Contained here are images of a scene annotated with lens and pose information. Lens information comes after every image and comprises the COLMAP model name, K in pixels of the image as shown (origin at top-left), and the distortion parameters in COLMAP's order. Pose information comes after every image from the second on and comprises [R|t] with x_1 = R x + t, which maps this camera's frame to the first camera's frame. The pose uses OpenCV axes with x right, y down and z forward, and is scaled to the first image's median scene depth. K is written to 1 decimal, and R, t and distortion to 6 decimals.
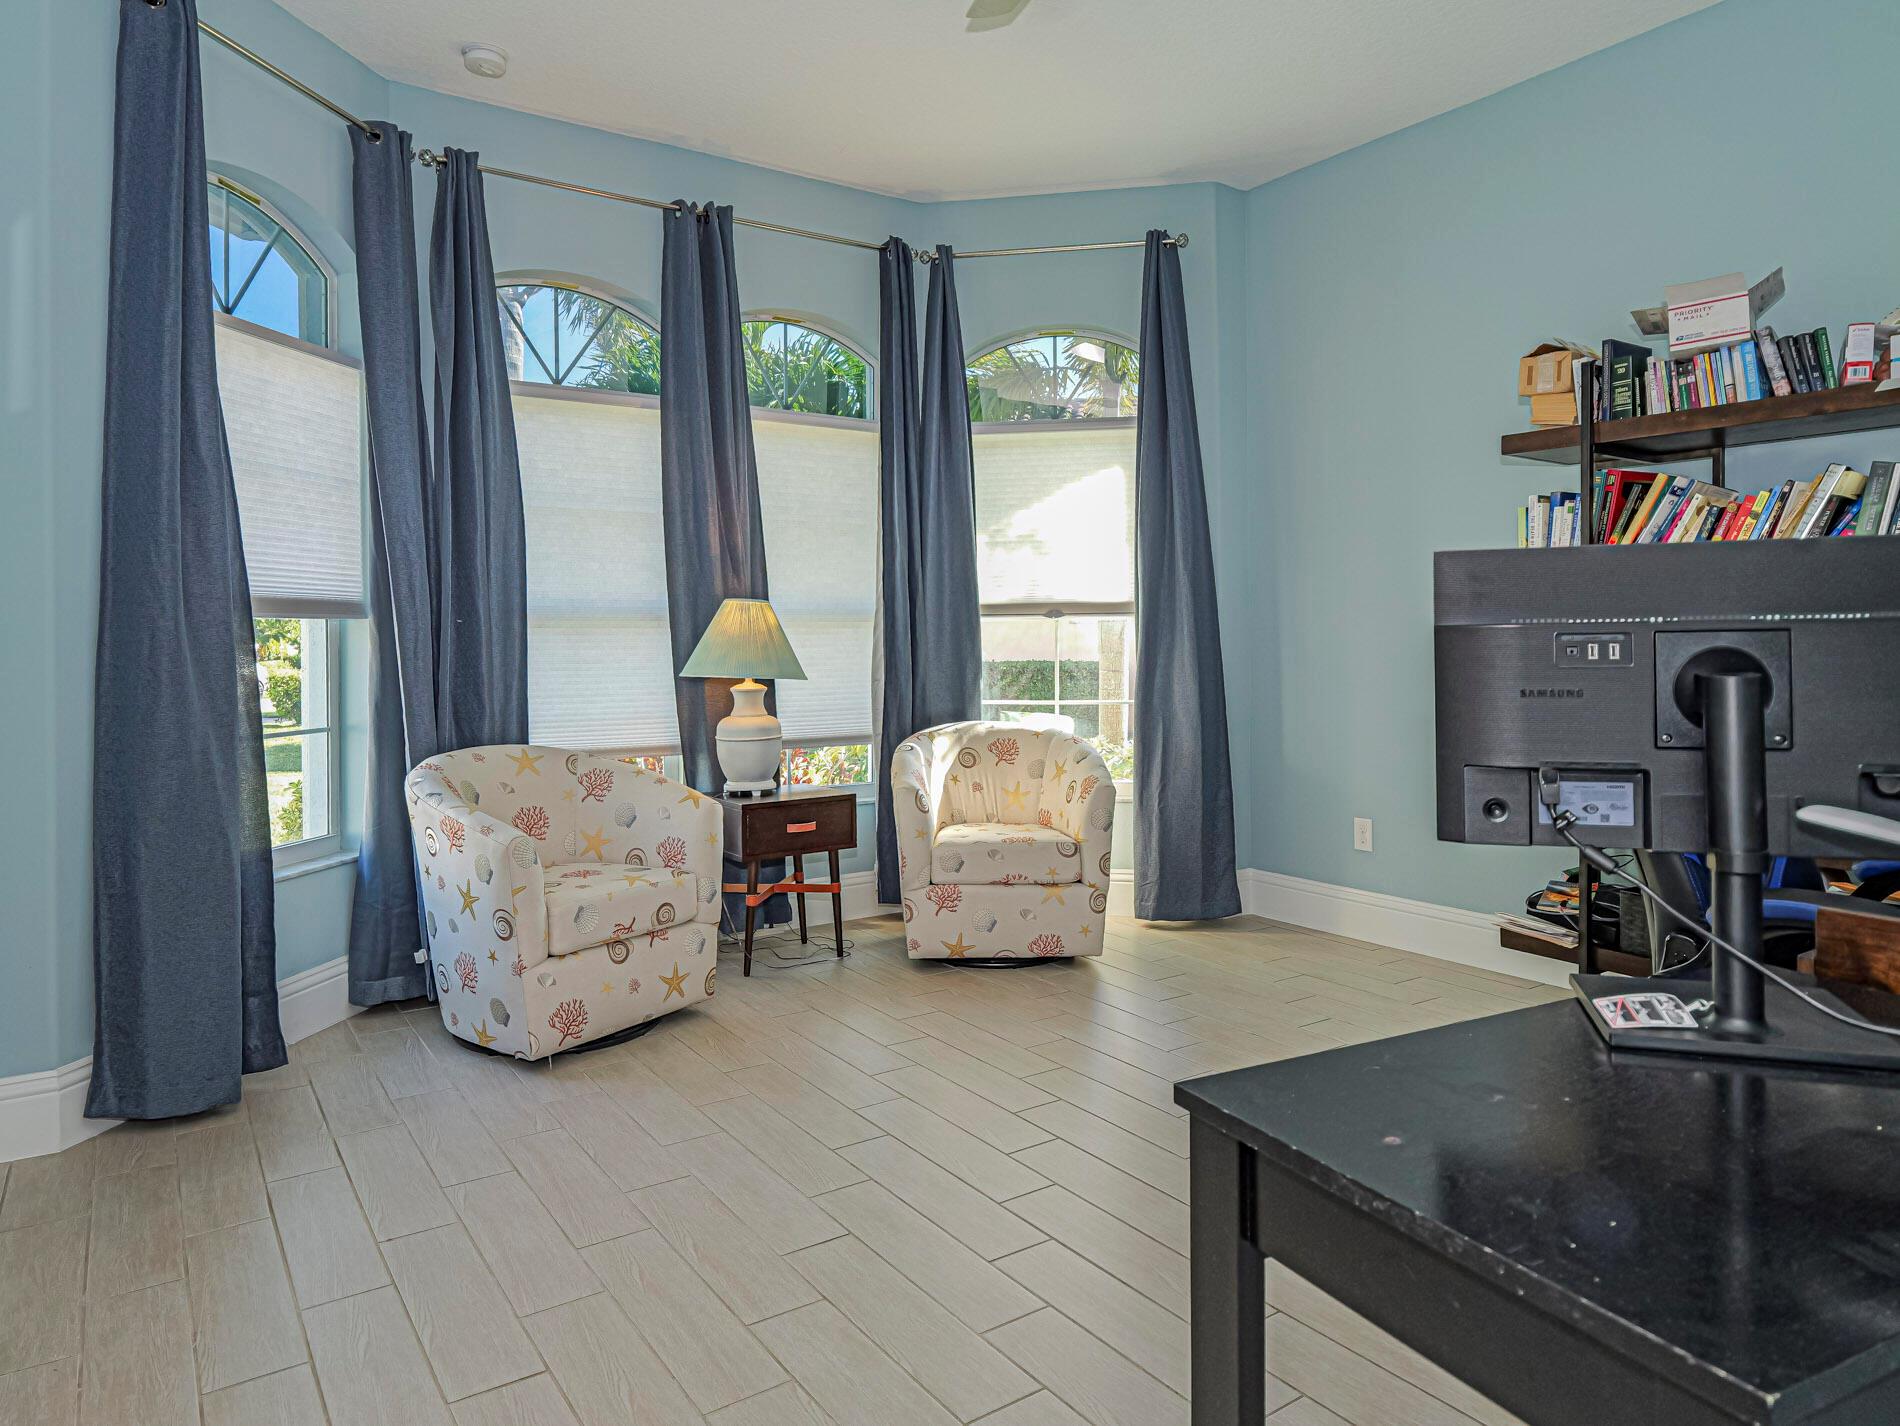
lens RADIAL K [[1202.5, 0, 953.7], [0, 1202.5, 629.0], [0, 0, 1]] dist [0.002747, 0.002261]
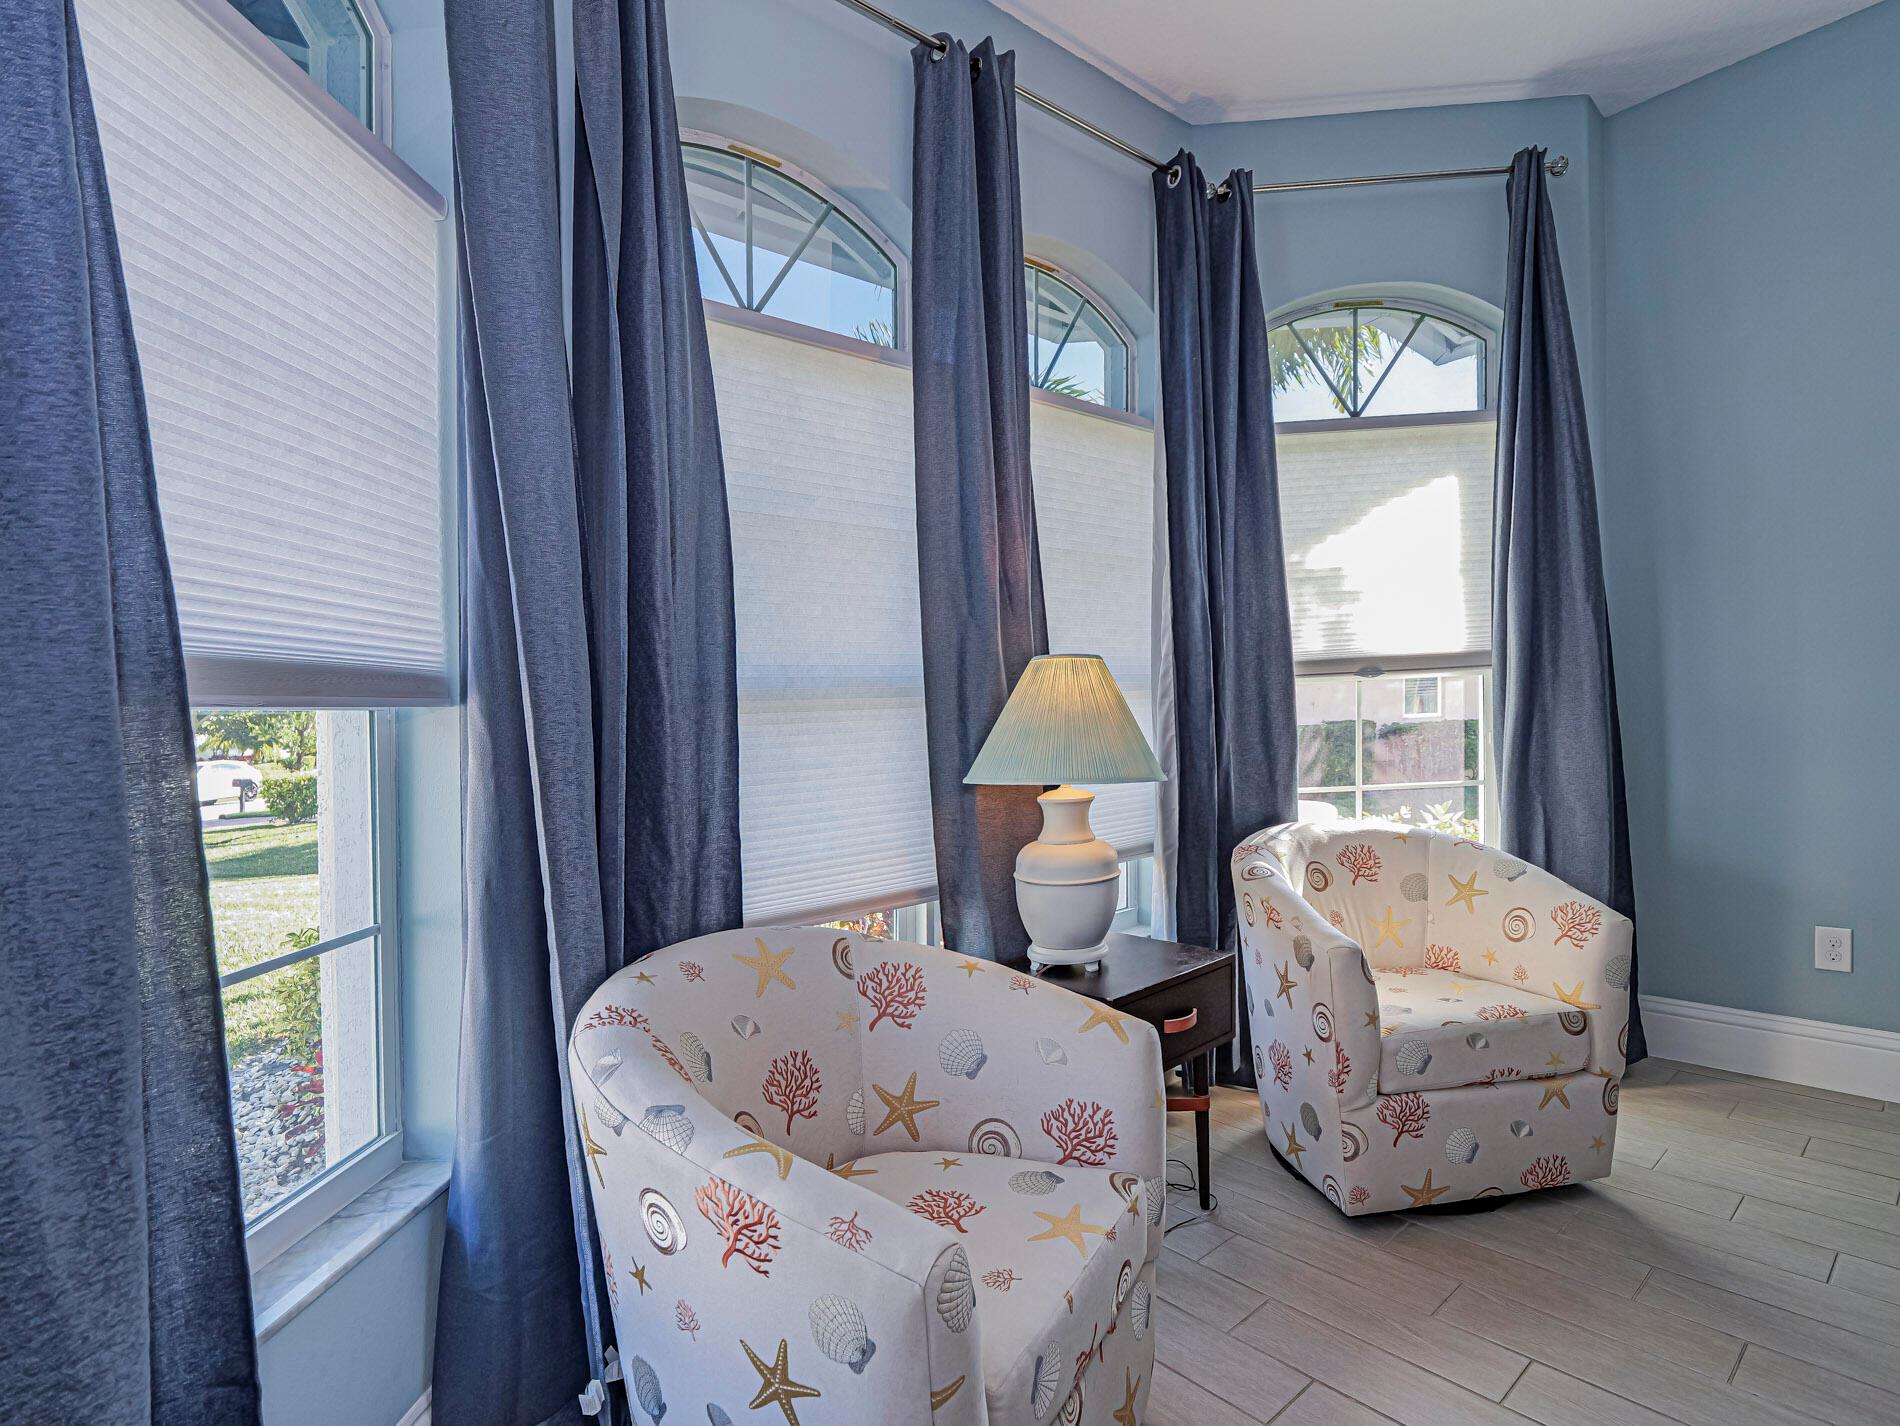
lens RADIAL K [[931.1, 0, 937.2], [0, 931.1, 669.6], [0, 0, 1]] dist [-0.008872, 0.000648]
pose [[0.993112, -0.033845, 0.112174, -0.296729], [0.038821, 0.998343, -0.042483, 0.000473], [-0.110550, 0.046545, 0.992780, 0.530114]]
